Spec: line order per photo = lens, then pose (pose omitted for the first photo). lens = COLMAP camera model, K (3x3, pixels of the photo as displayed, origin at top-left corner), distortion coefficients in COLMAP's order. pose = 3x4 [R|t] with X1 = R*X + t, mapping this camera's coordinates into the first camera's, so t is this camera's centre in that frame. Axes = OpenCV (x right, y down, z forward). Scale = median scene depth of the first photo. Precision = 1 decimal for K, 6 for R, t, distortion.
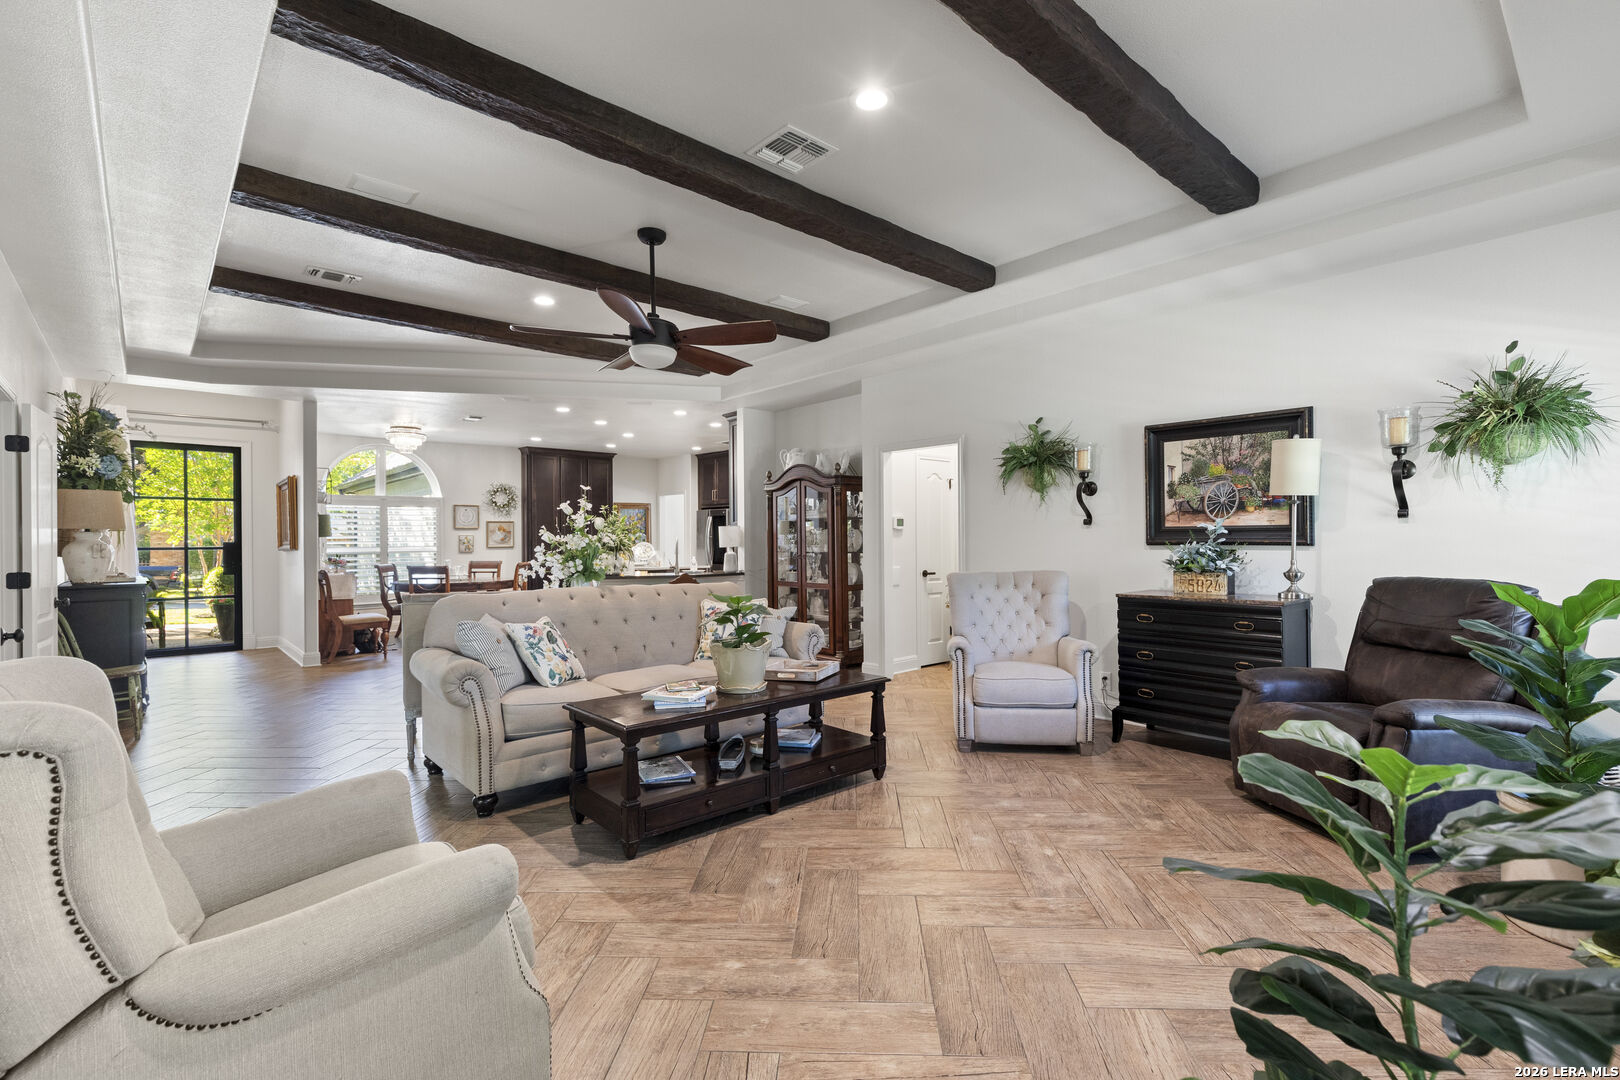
lens RADIAL K [[727.0, 0, 824.3], [0, 727.0, 538.1], [0, 0, 1]] dist [-0.000202, -0.000170]
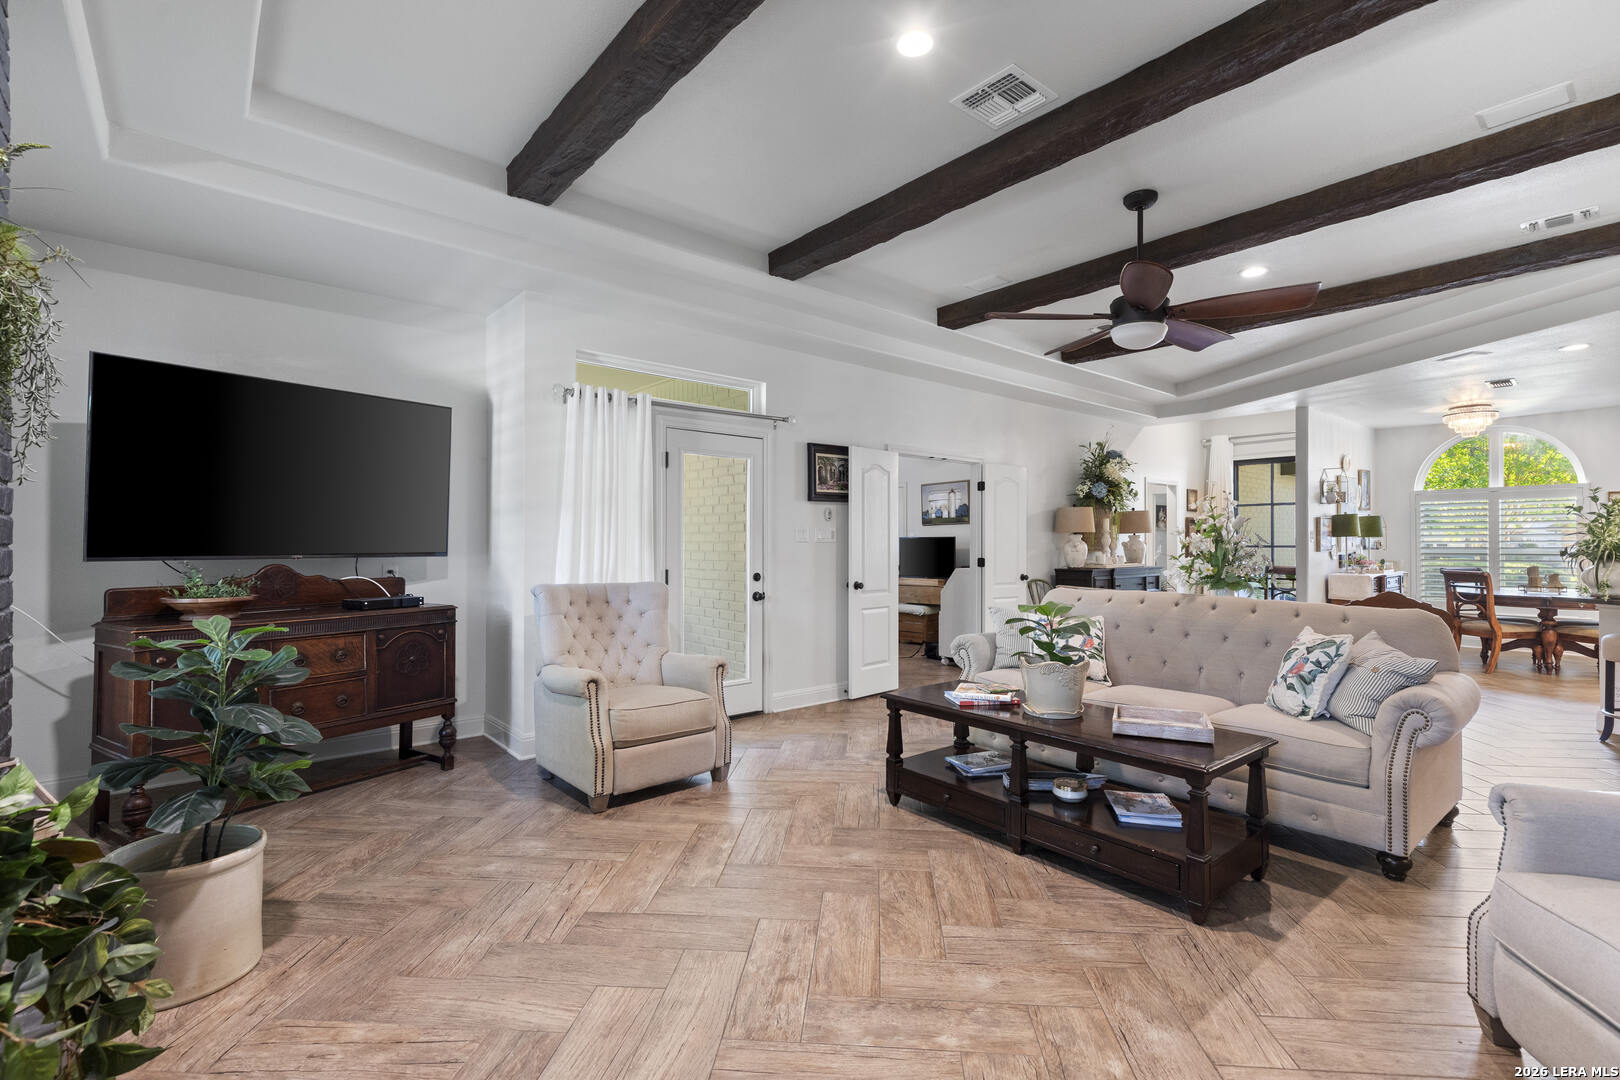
lens RADIAL K [[727.0, 0, 824.3], [0, 727.0, 538.1], [0, 0, 1]] dist [-0.000202, -0.000170]
pose [[-0.029943, 0.001730, -0.999550, 0.608562], [0.005233, 0.999985, 0.001574, -0.005628], [0.999538, -0.005183, -0.029952, 0.587827]]
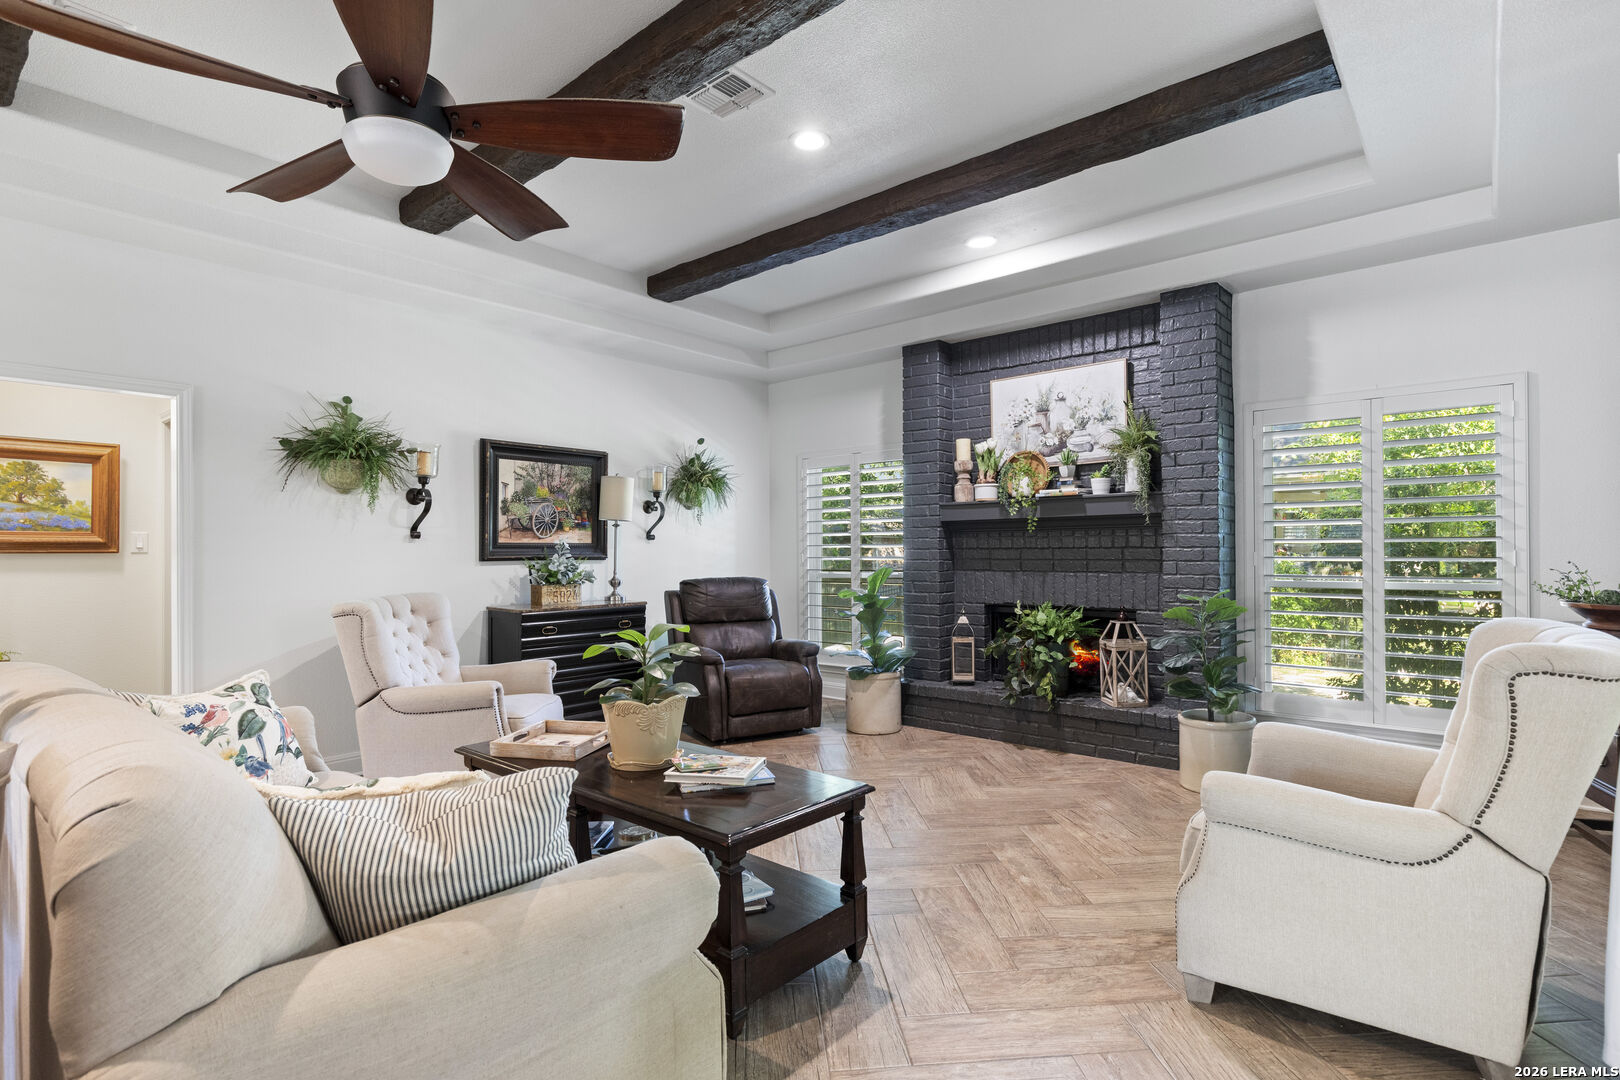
lens RADIAL K [[794.8, 0, 813.4], [0, 794.8, 547.4], [0, 0, 1]] dist [0.000854, 0.000038]
pose [[-0.115539, 0.014279, 0.993200, -0.703667], [0.005946, 0.999889, -0.013684, 0.009070], [-0.993285, 0.004325, -0.115611, 0.726126]]
